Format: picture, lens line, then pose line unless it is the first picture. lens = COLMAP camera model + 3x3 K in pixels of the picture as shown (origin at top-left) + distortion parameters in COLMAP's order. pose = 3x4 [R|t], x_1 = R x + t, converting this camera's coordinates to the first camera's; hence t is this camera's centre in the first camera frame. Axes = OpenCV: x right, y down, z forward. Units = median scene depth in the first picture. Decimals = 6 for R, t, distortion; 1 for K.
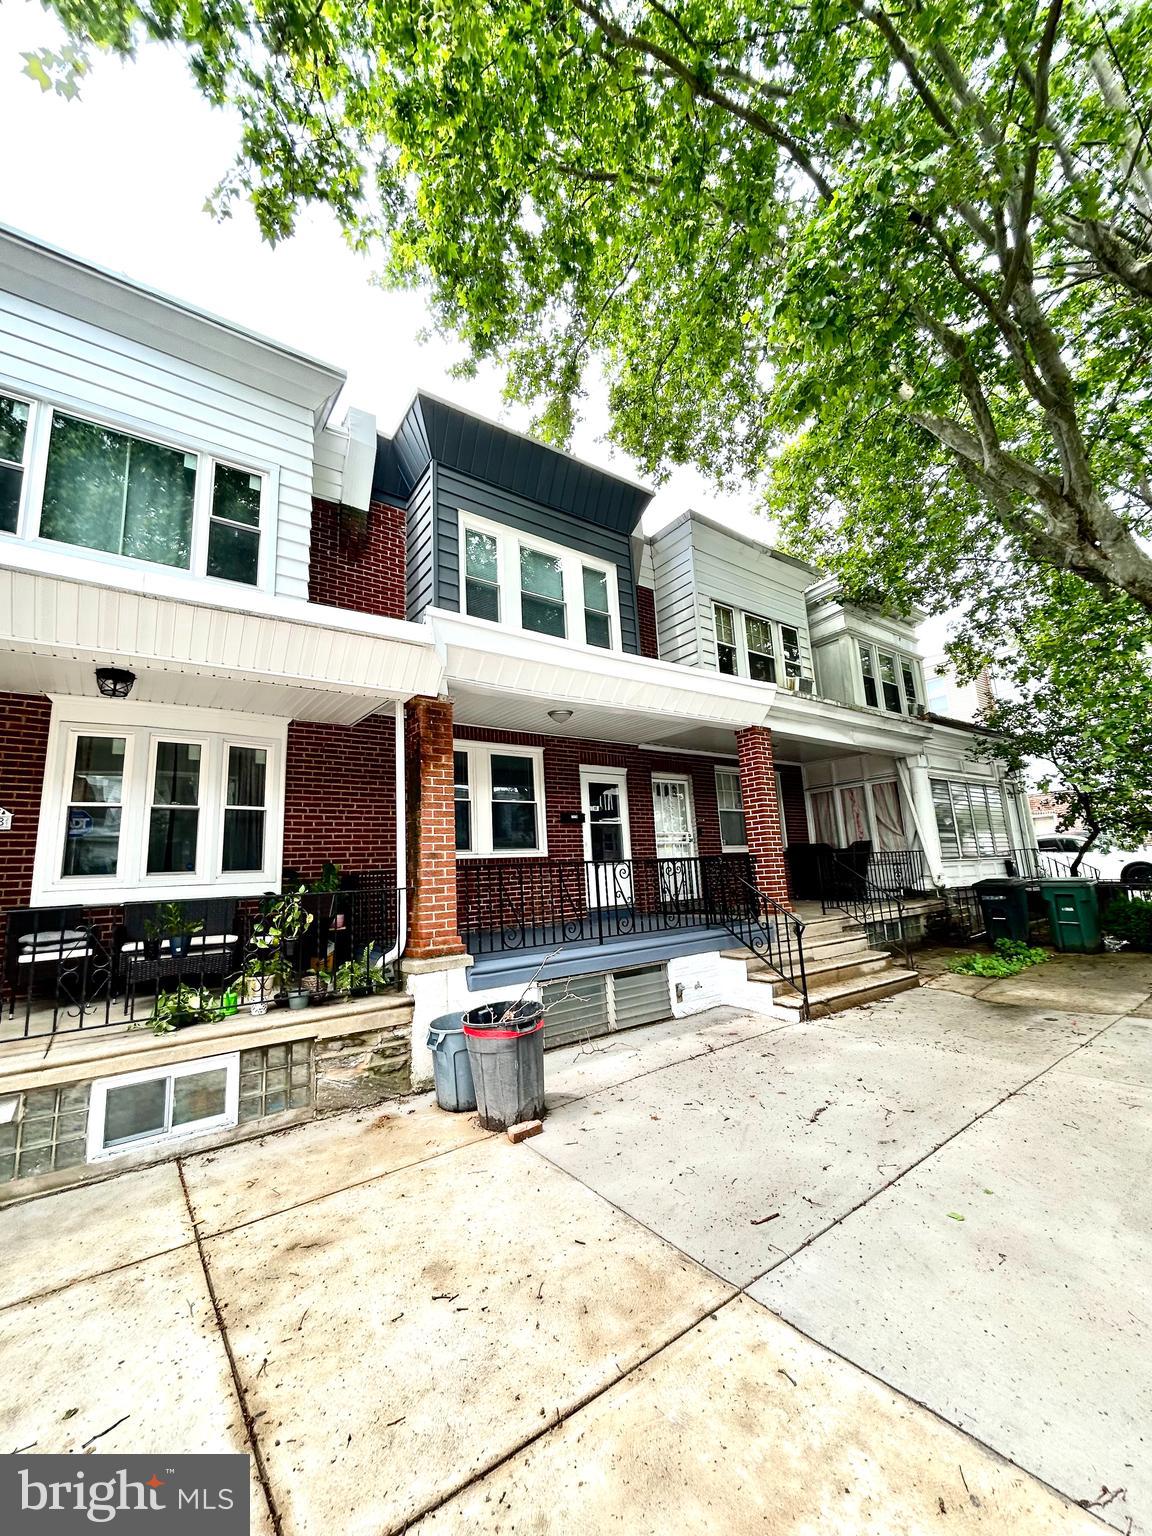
lens RADIAL K [[616.4, 0, 577.5], [0, 616.4, 758.8], [0, 0, 1]] dist [-0.014036, -0.000084]
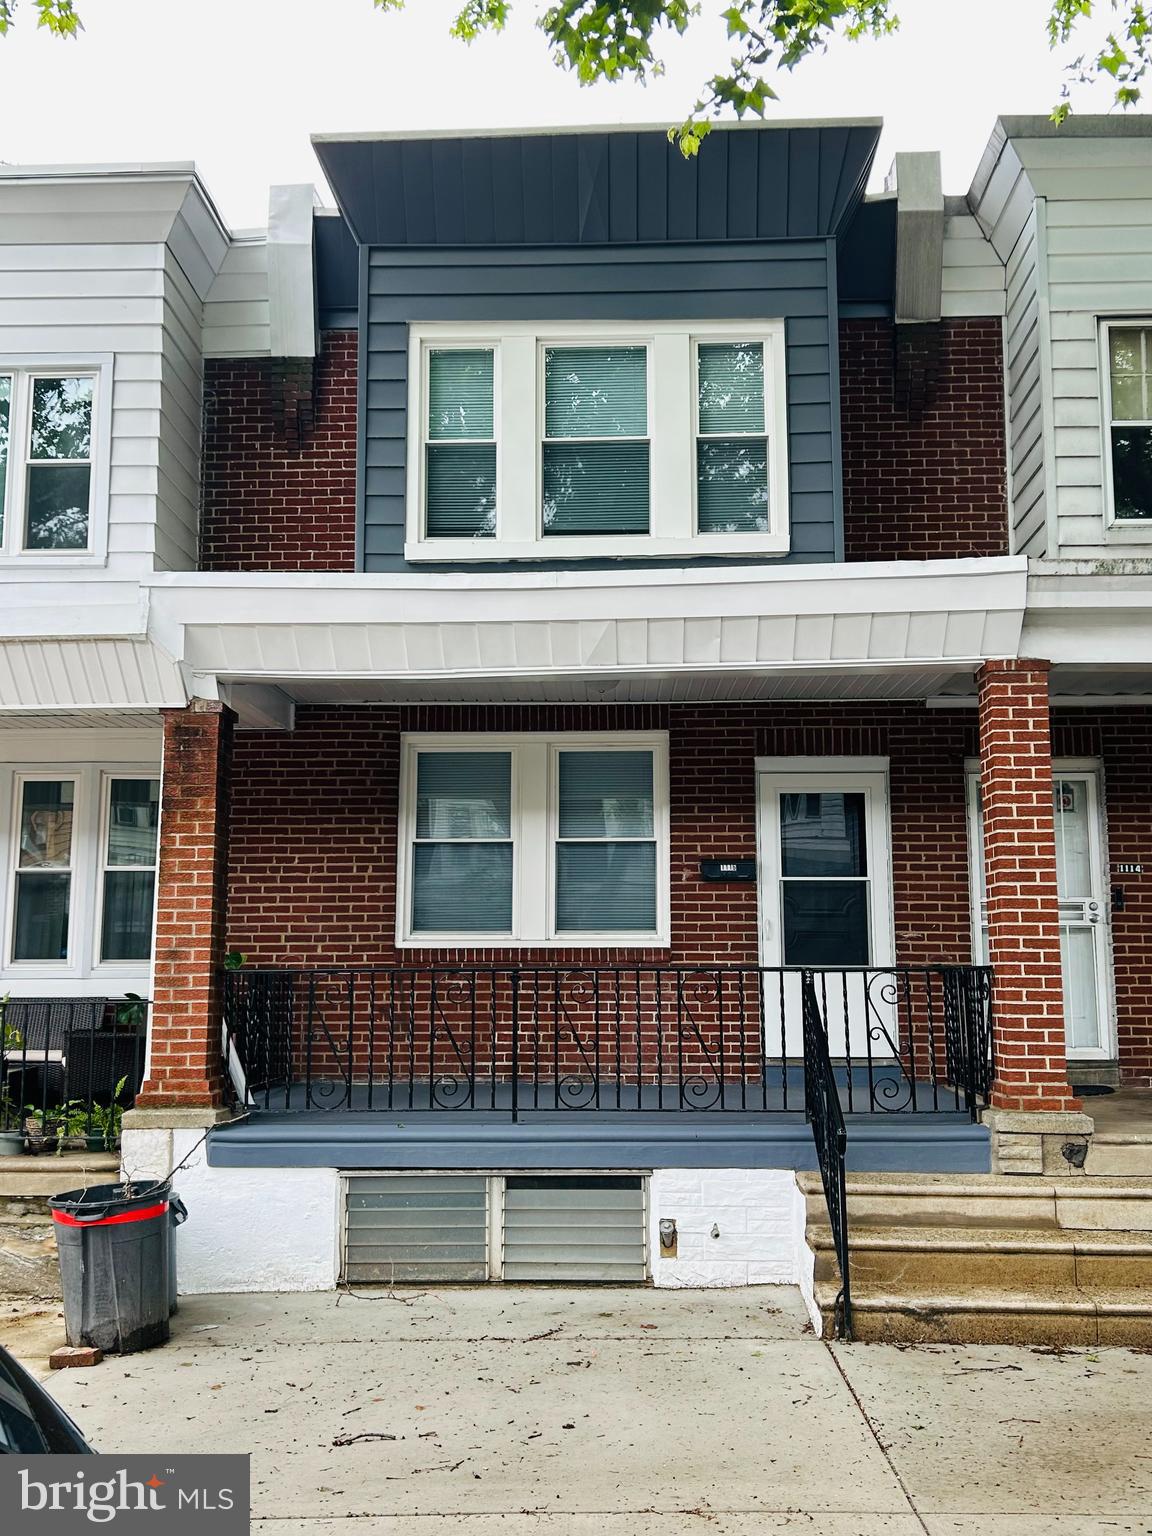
lens RADIAL K [[1421.8, 0, 578.0], [0, 1421.8, 773.8], [0, 0, 1]] dist [0.023732, 0.000000]
pose [[0.778126, -0.038120, -0.626951, 0.749943], [0.080893, 0.995926, 0.039844, -0.042722], [0.622878, -0.081720, 0.778039, 0.071860]]
